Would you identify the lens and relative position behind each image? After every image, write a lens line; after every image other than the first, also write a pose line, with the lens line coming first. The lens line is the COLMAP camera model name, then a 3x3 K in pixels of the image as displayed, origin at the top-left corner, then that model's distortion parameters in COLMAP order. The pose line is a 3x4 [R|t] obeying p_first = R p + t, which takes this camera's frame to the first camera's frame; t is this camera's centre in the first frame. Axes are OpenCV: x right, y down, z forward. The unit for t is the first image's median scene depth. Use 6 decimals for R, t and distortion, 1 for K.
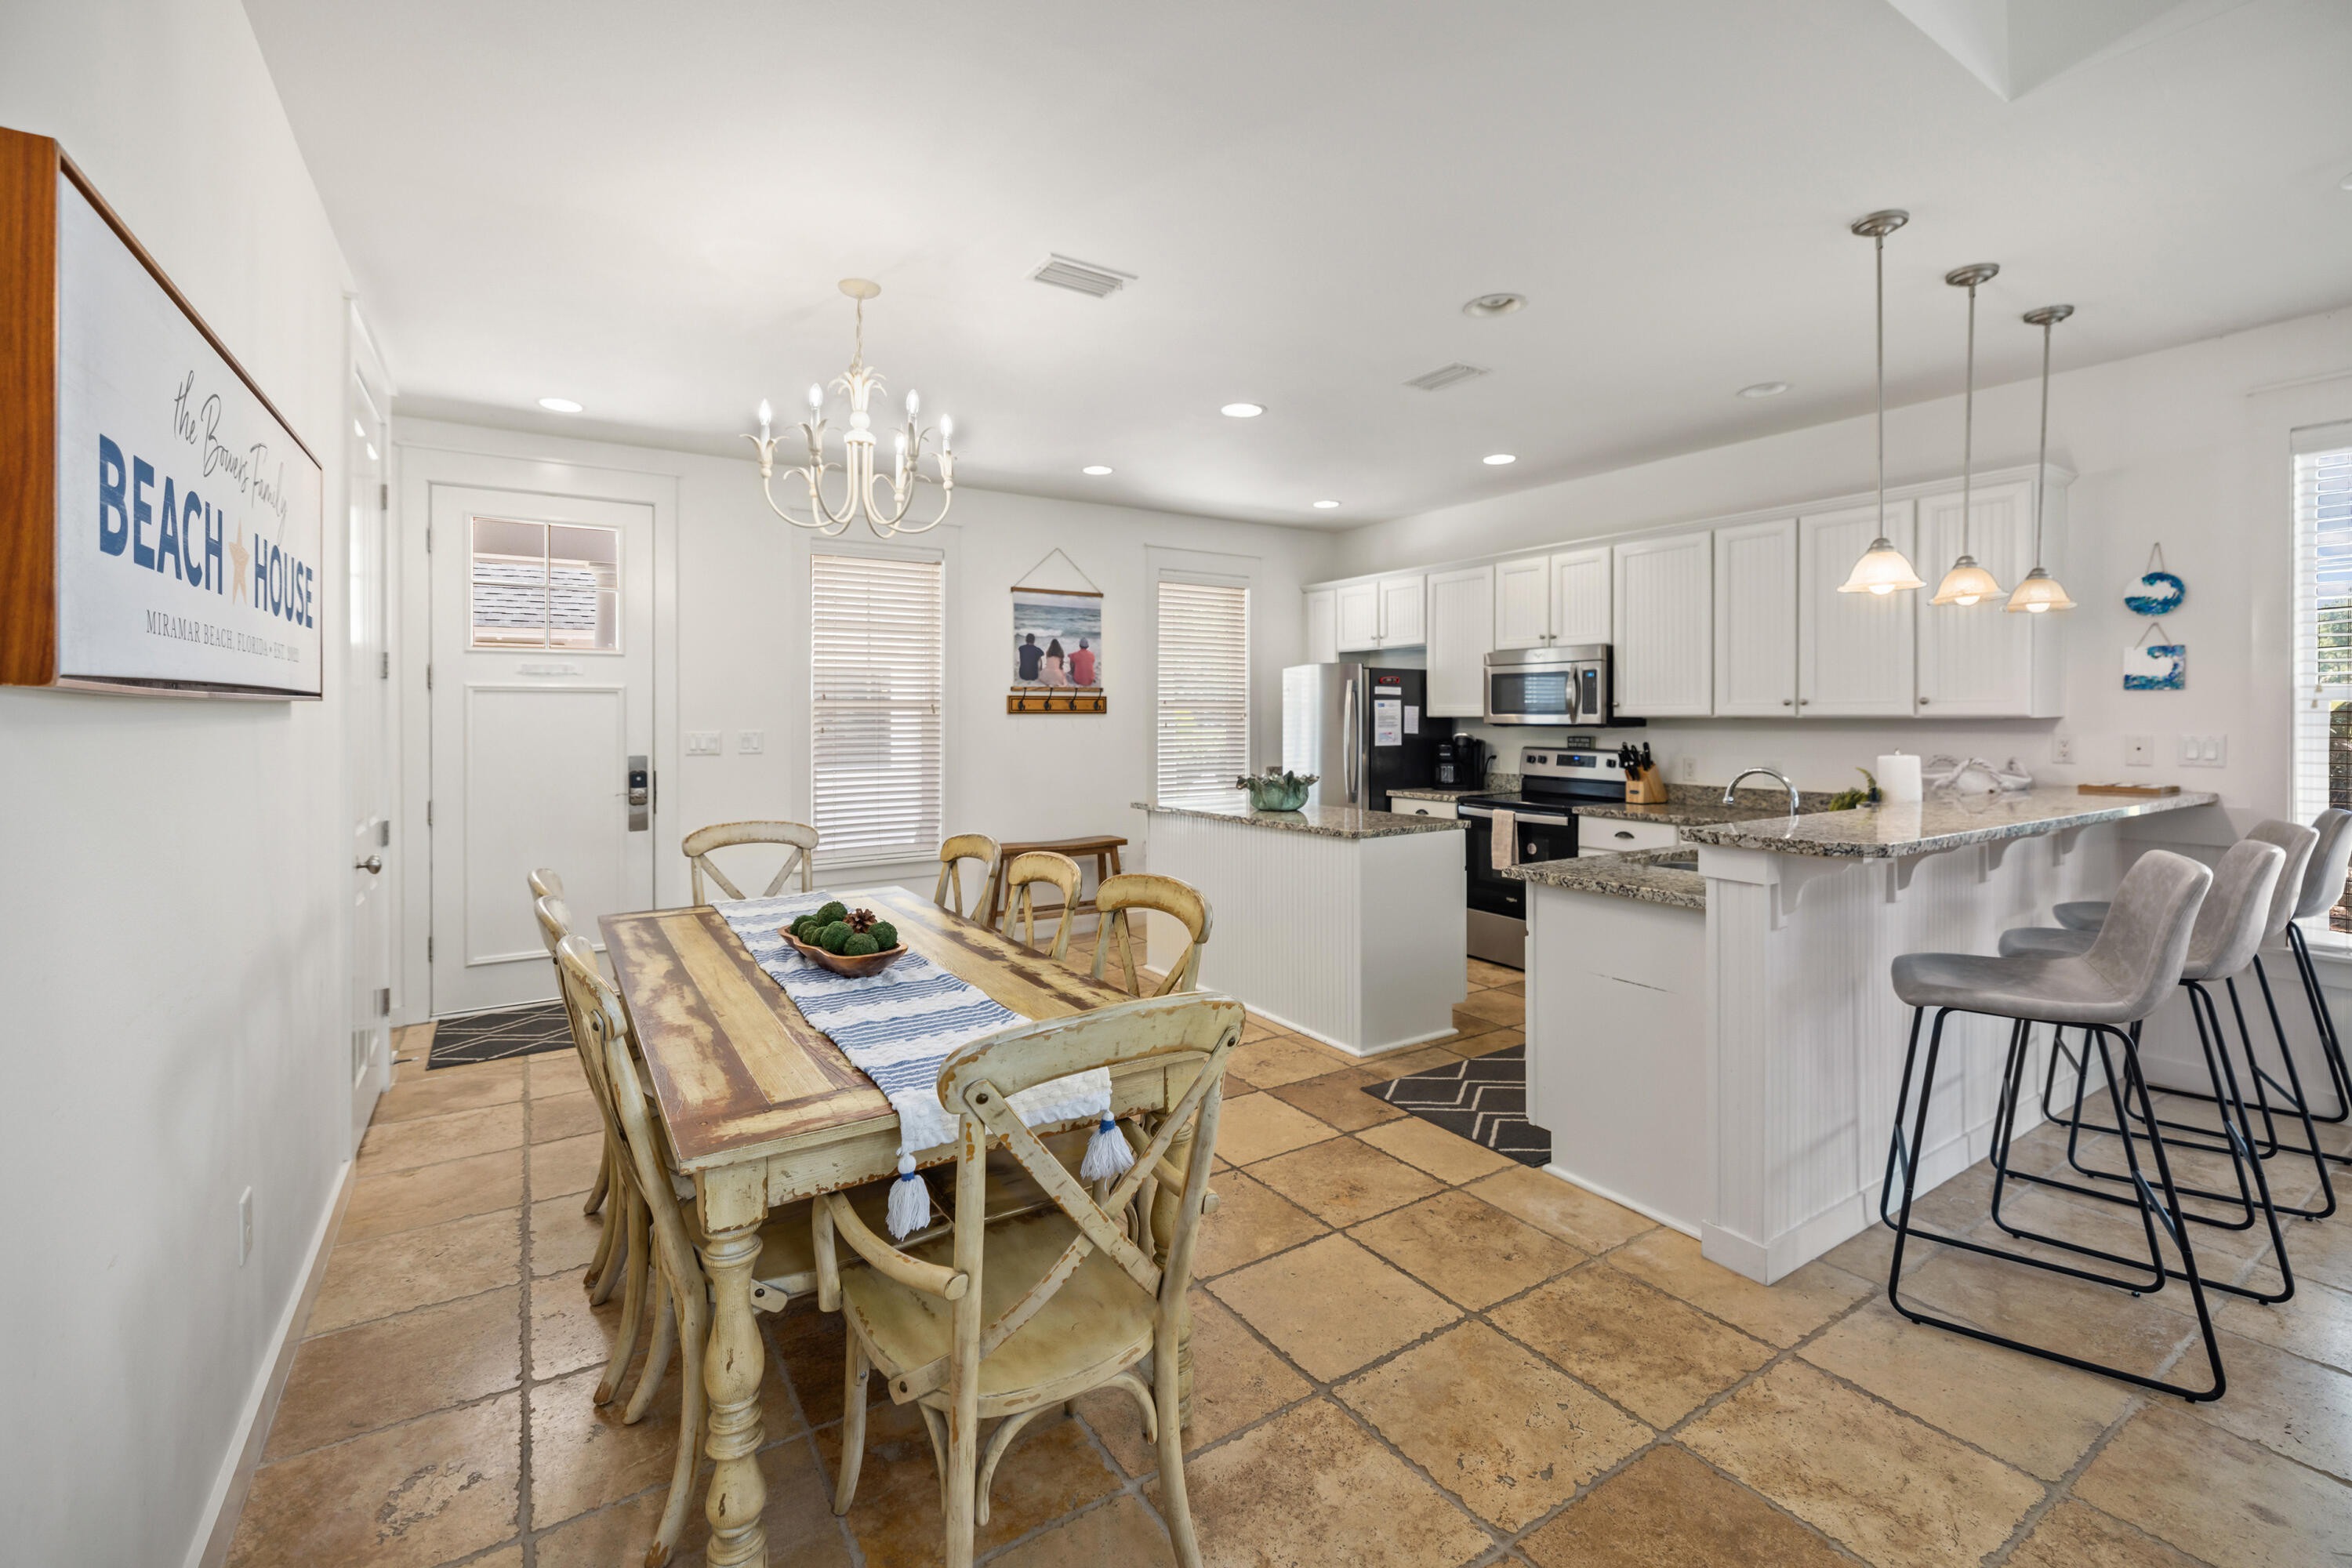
lens RADIAL K [[995.7, 0, 1171.6], [0, 995.7, 723.8], [0, 0, 1]] dist [-0.008903, 0.002471]
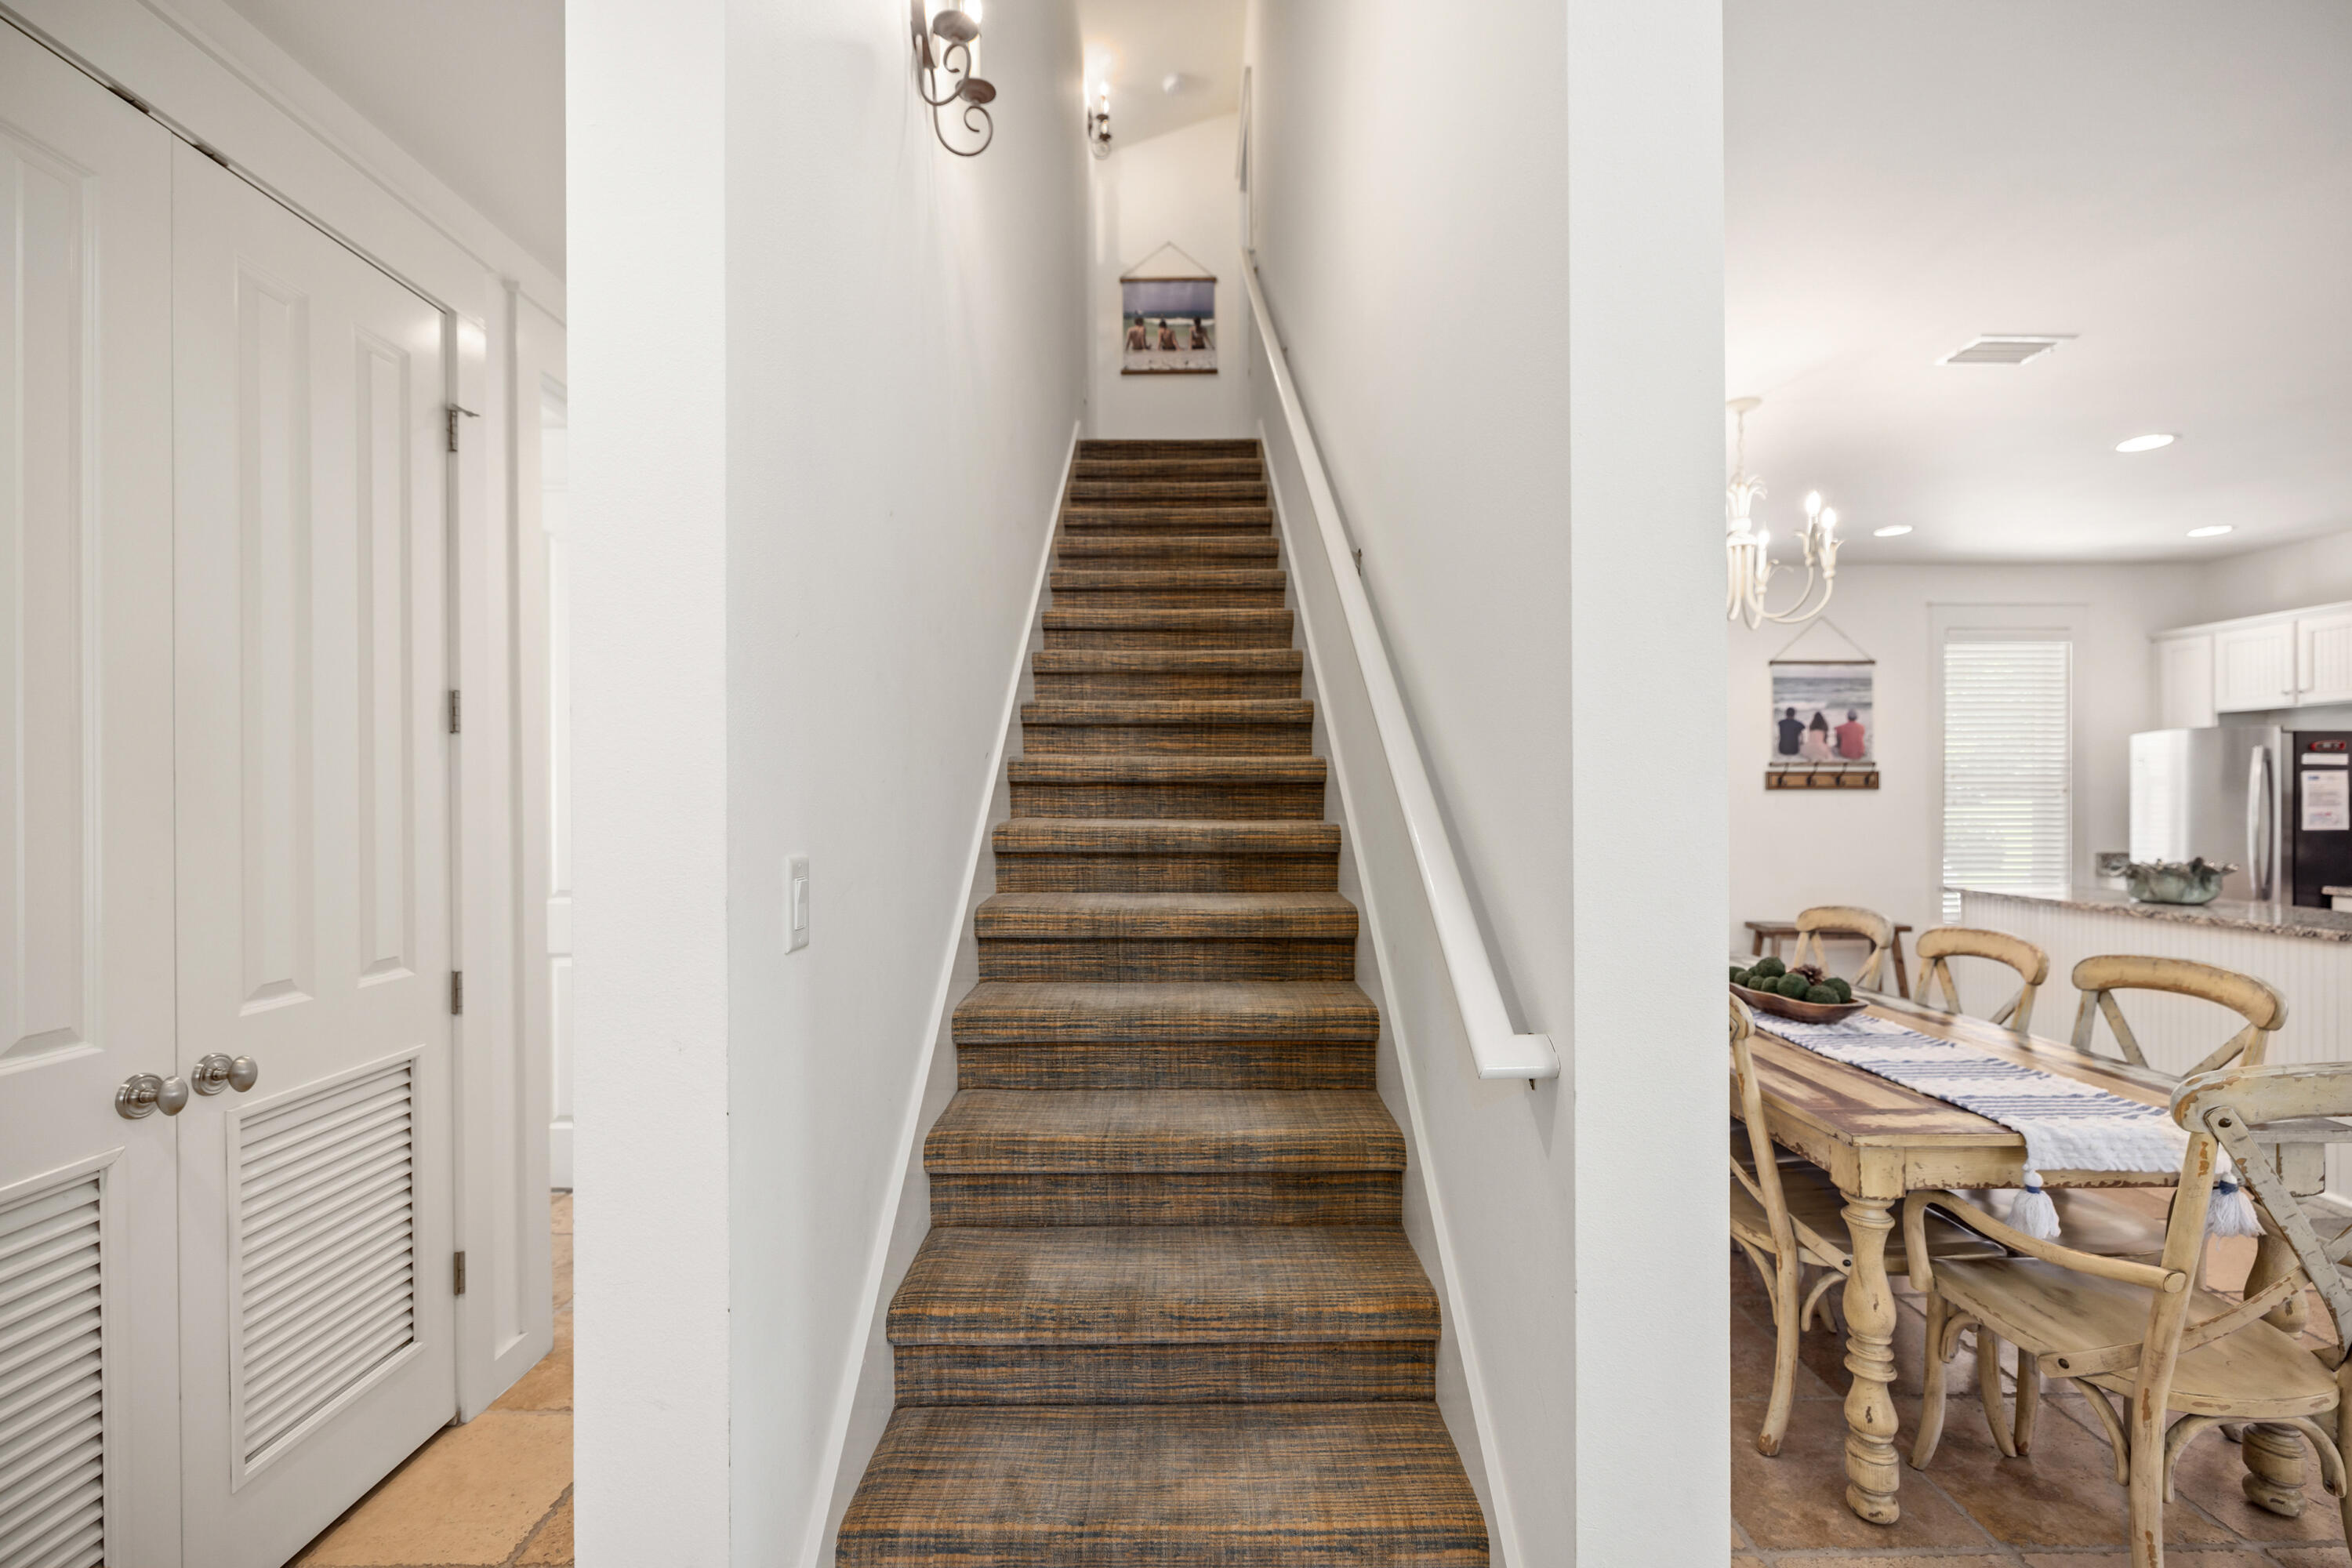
lens RADIAL K [[995.7, 0, 1176.7], [0, 995.7, 798.4], [0, 0, 1]] dist [-0.008903, 0.002471]
pose [[0.845508, 0.003286, -0.533952, -0.158344], [-0.003516, 0.999994, 0.000588, -0.000072], [0.533951, 0.001380, 0.845515, -0.165186]]
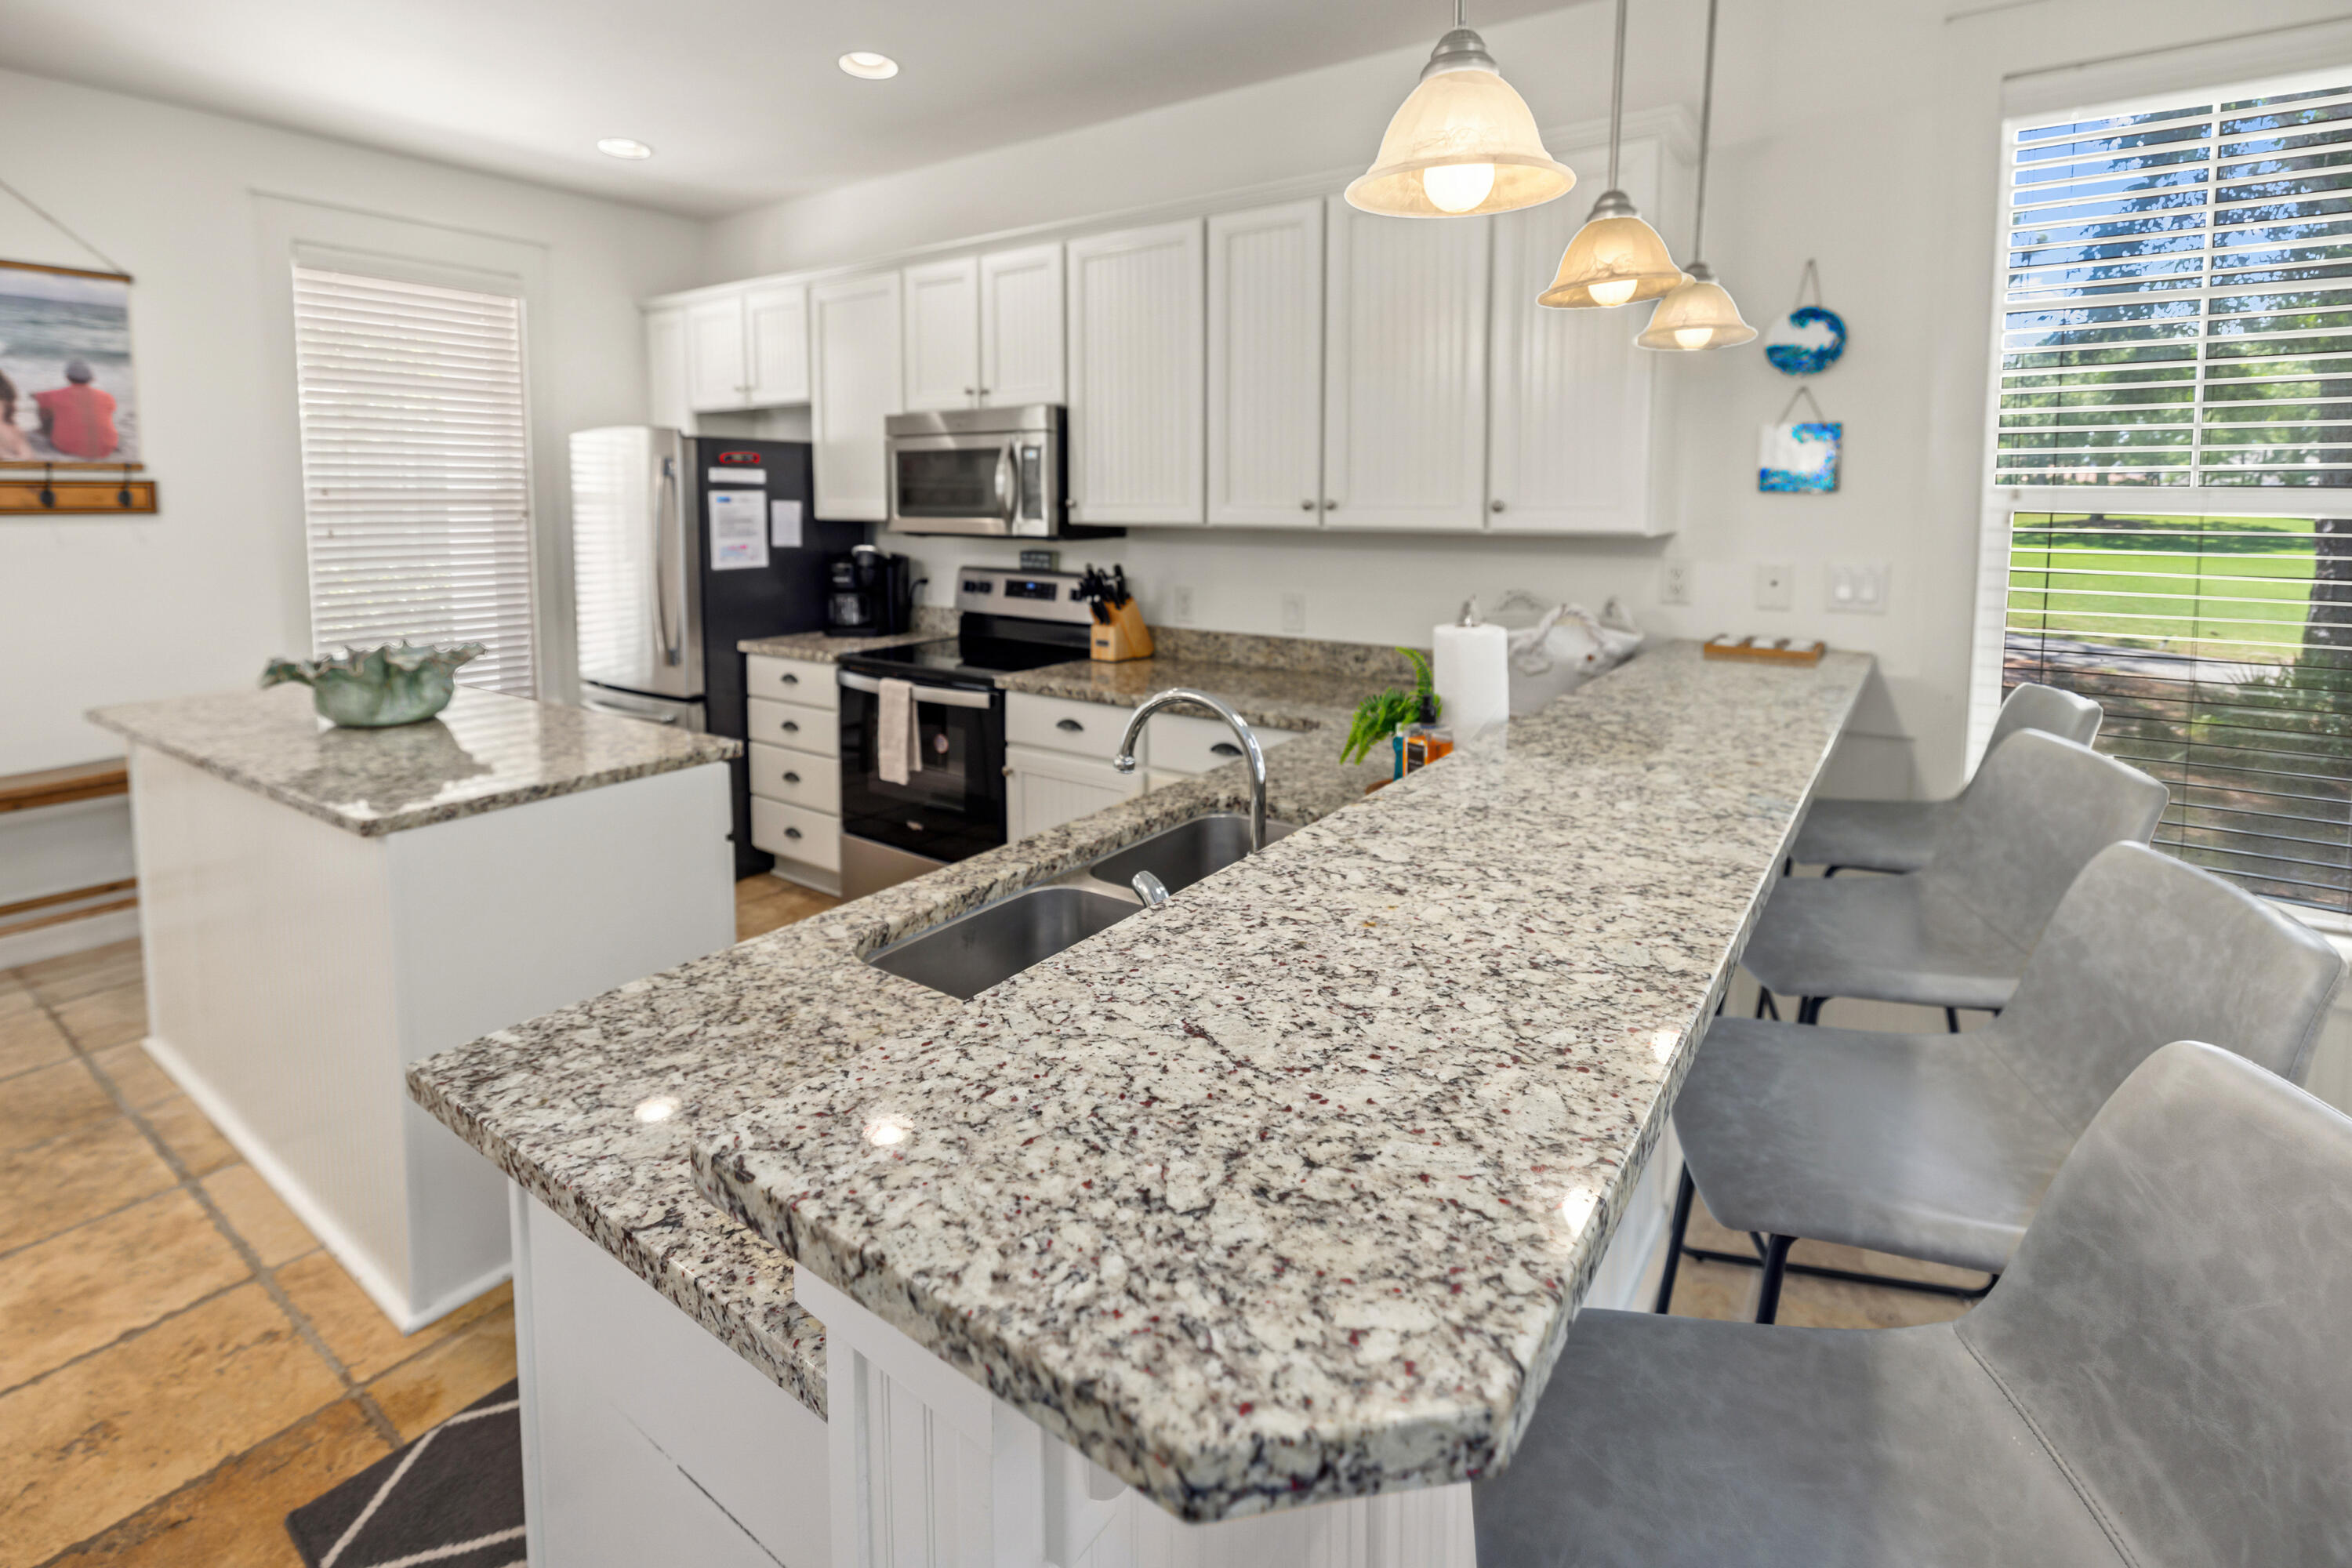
lens RADIAL K [[1062.2, 0, 1161.4], [0, 1062.2, 583.6], [0, 0, 1]] dist [0.003092, -0.002128]
pose [[0.930725, -0.024227, 0.364916, 0.267686], [-0.001854, 0.997478, 0.070952, -0.017584], [-0.365715, -0.066713, 0.928333, 0.381253]]
